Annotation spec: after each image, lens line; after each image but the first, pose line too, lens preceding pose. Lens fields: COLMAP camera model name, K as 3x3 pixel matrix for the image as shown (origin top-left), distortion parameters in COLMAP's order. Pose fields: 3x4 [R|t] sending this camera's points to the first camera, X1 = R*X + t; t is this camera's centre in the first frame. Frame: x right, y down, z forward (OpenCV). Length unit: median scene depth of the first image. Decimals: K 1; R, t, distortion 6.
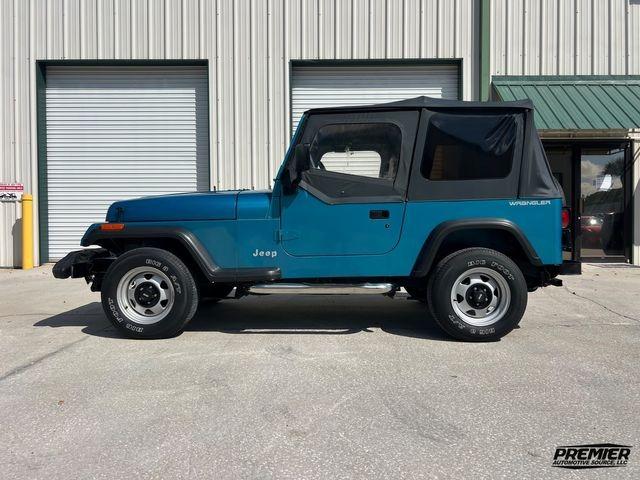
lens RADIAL K [[480.9, 0, 316.5], [0, 480.9, 235.2], [0, 0, 1]] dist [0.039631, -0.048274]
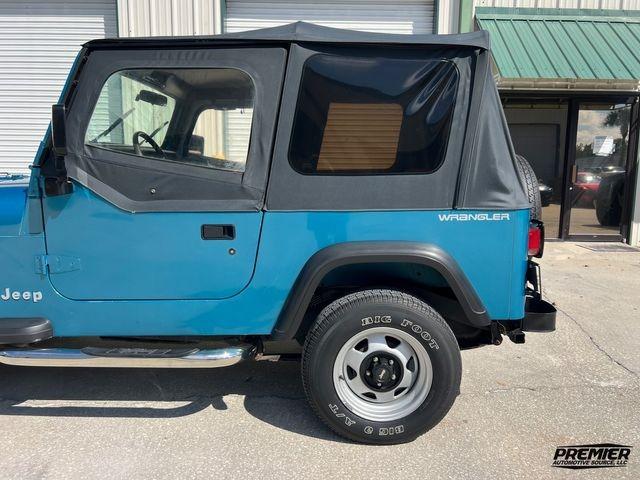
lens RADIAL K [[480.9, 0, 316.5], [0, 480.9, 235.2], [0, 0, 1]] dist [0.039631, -0.048274]
pose [[0.999827, 0.014704, 0.011391, 0.243655], [-0.015899, 0.993455, 0.113110, -0.106541], [-0.009654, -0.113272, 0.993517, 0.420973]]
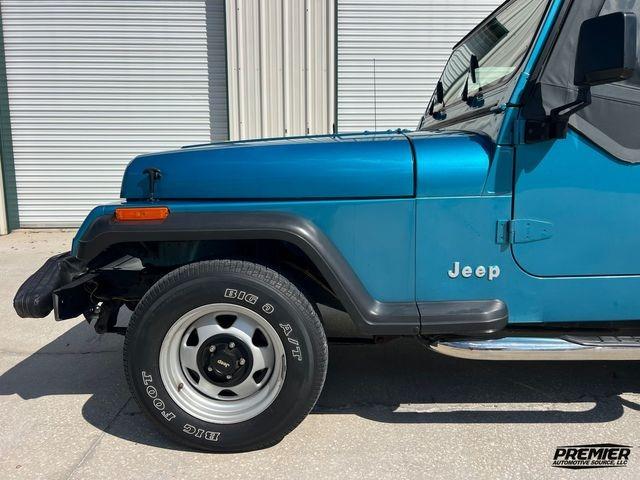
lens RADIAL K [[485.8, 0, 320.0], [0, 485.8, 240.0], [0, 0, 1]] dist [0.047287, -0.049763]
pose [[0.999364, -0.002462, 0.035574, -0.273817], [-0.001764, 0.992979, 0.118278, -0.047092], [-0.035615, -0.118265, 0.992343, 0.542220]]
